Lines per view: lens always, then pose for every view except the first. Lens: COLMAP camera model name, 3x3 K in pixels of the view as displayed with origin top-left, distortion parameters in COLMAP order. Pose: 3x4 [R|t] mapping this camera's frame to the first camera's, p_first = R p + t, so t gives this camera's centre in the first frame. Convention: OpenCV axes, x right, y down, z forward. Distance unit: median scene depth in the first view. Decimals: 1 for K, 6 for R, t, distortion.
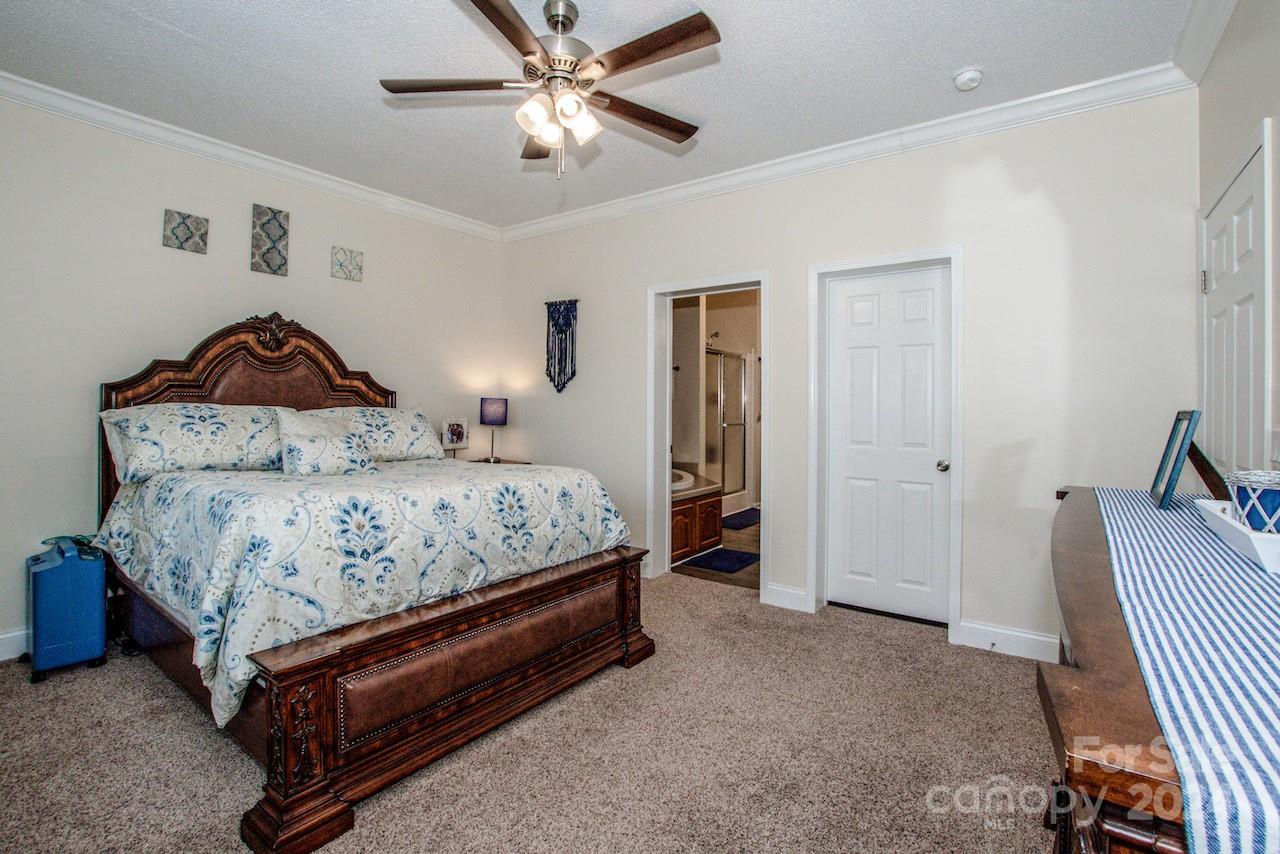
lens RADIAL K [[566.2, 0, 640.0], [0, 566.2, 427.0], [0, 0, 1]] dist [-0.032596, 0.000300]
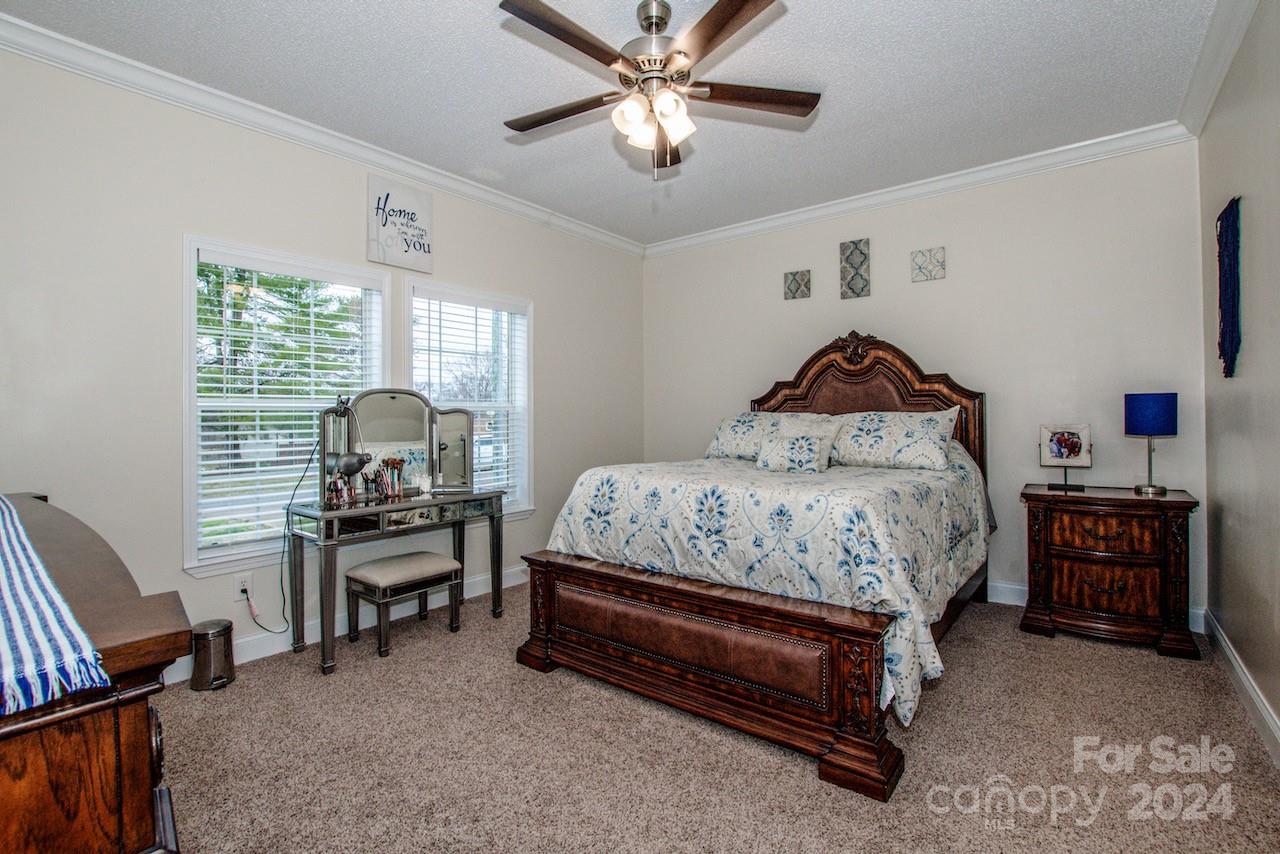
lens RADIAL K [[573.4, 0, 643.4], [0, 573.4, 421.0], [0, 0, 1]] dist [-0.036266, 0.006668]
pose [[-0.020375, -0.005347, -0.999778, 0.588507], [-0.020785, 0.999772, -0.004923, -0.006453], [0.999576, 0.020680, -0.020481, 0.671265]]
